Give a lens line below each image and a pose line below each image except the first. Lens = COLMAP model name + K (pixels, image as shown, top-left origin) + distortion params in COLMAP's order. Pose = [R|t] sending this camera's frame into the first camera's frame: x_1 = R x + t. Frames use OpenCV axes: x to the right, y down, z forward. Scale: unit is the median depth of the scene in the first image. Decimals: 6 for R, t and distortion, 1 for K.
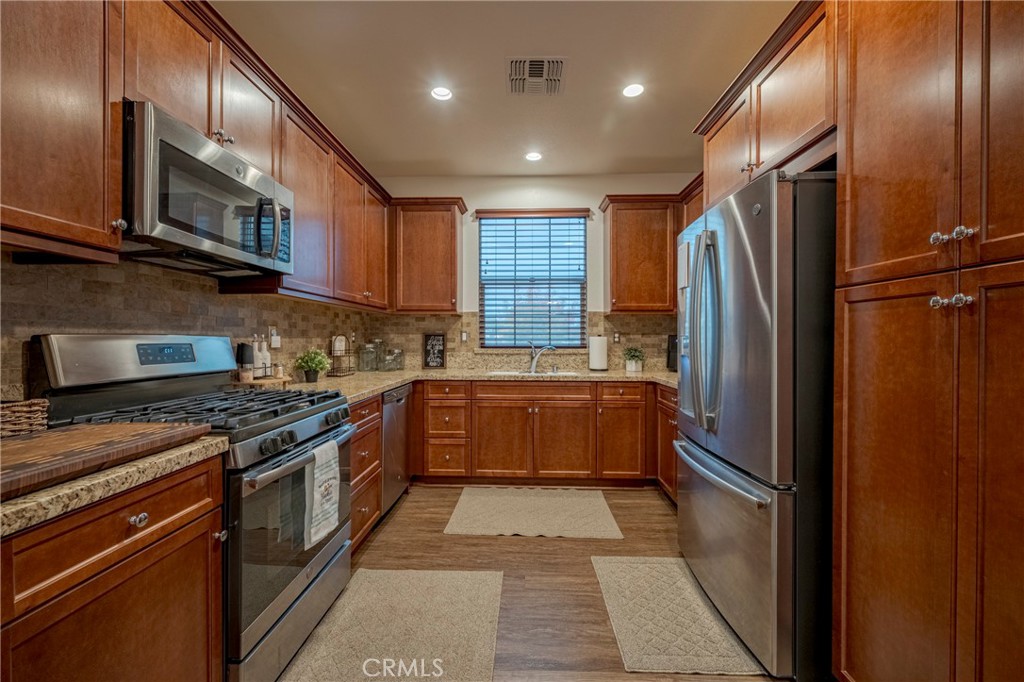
lens RADIAL K [[400.7, 0, 512.0], [0, 400.7, 341.0], [0, 0, 1]] dist [-0.001300, -0.000271]
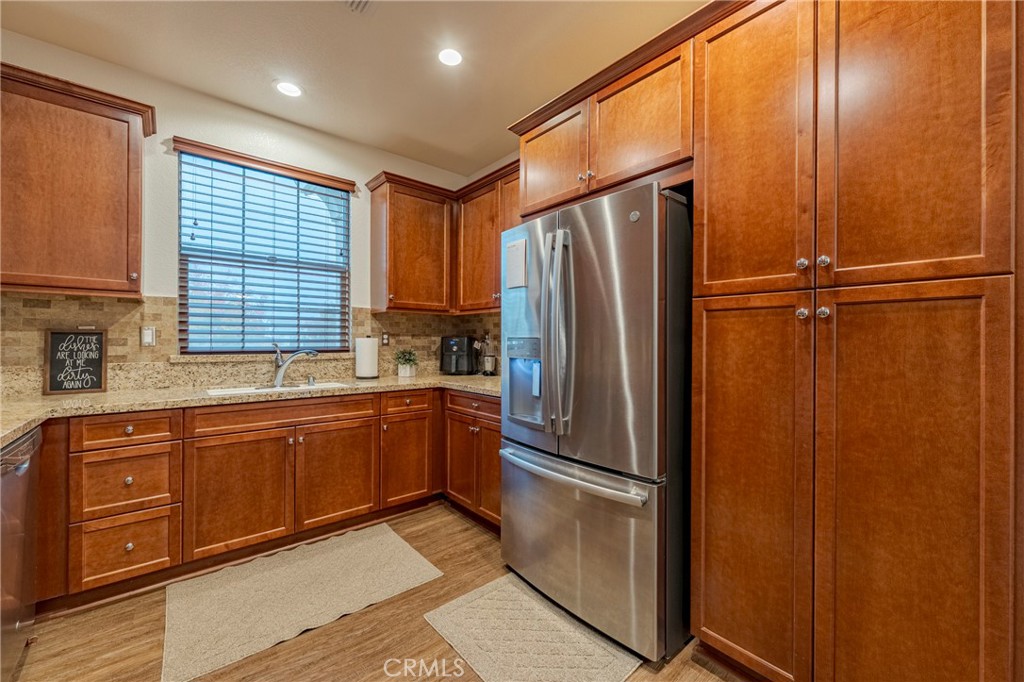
lens RADIAL K [[400.7, 0, 512.0], [0, 400.7, 341.0], [0, 0, 1]] dist [-0.001300, -0.000271]
pose [[0.737017, 0.001743, 0.675872, -0.147108], [0.000804, 0.999994, -0.003455, -0.001487], [-0.675874, 0.003089, 0.737011, 0.207479]]
